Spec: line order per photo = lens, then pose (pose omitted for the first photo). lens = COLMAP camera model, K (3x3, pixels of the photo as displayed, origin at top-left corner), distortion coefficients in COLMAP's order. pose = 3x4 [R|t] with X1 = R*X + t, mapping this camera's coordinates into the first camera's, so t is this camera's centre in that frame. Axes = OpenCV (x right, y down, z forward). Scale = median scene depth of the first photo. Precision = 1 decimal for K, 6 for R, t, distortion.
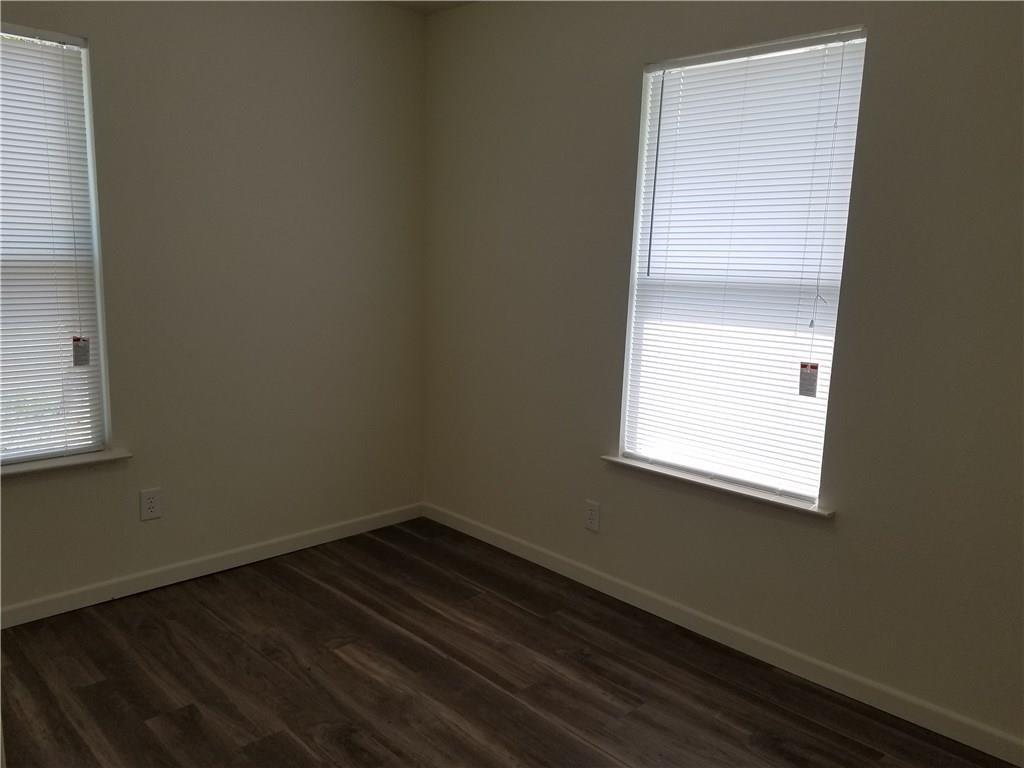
lens RADIAL K [[763.9, 0, 506.9], [0, 763.9, 397.9], [0, 0, 1]] dist [0.092497, -0.134936]
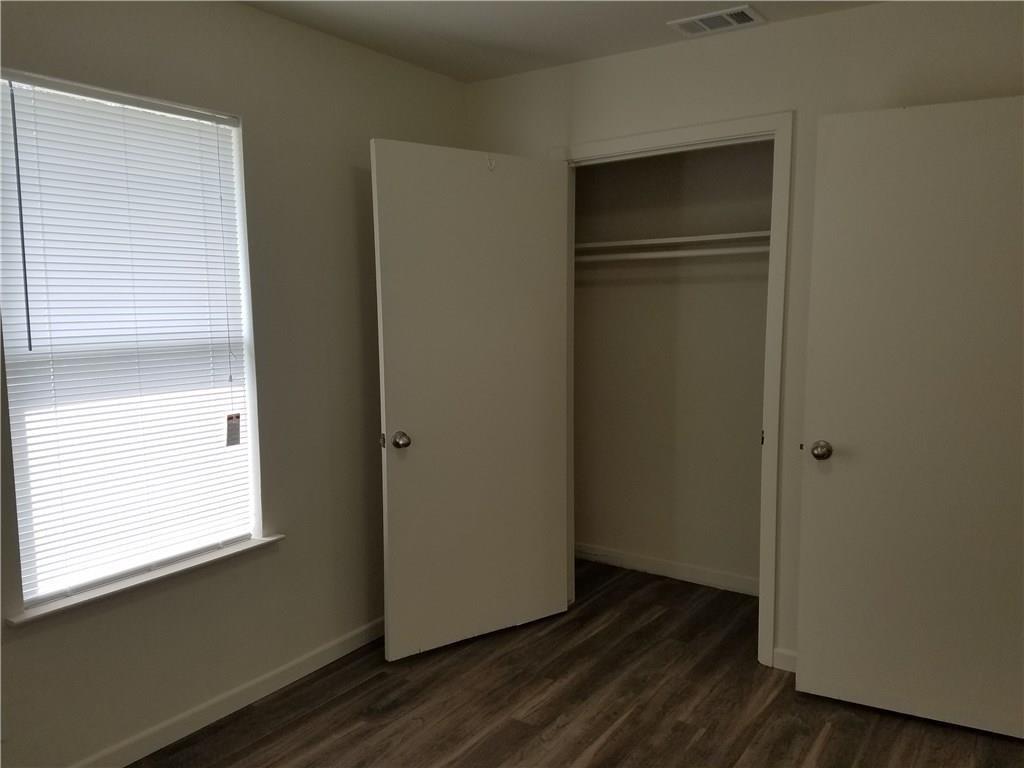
lens RADIAL K [[763.9, 0, 506.9], [0, 763.9, 397.9], [0, 0, 1]] dist [0.092497, -0.134936]
pose [[-0.180583, -0.144855, 0.972834, -0.717297], [0.182743, 0.966932, 0.177898, -0.188049], [-0.966434, 0.209904, -0.148140, 0.780758]]
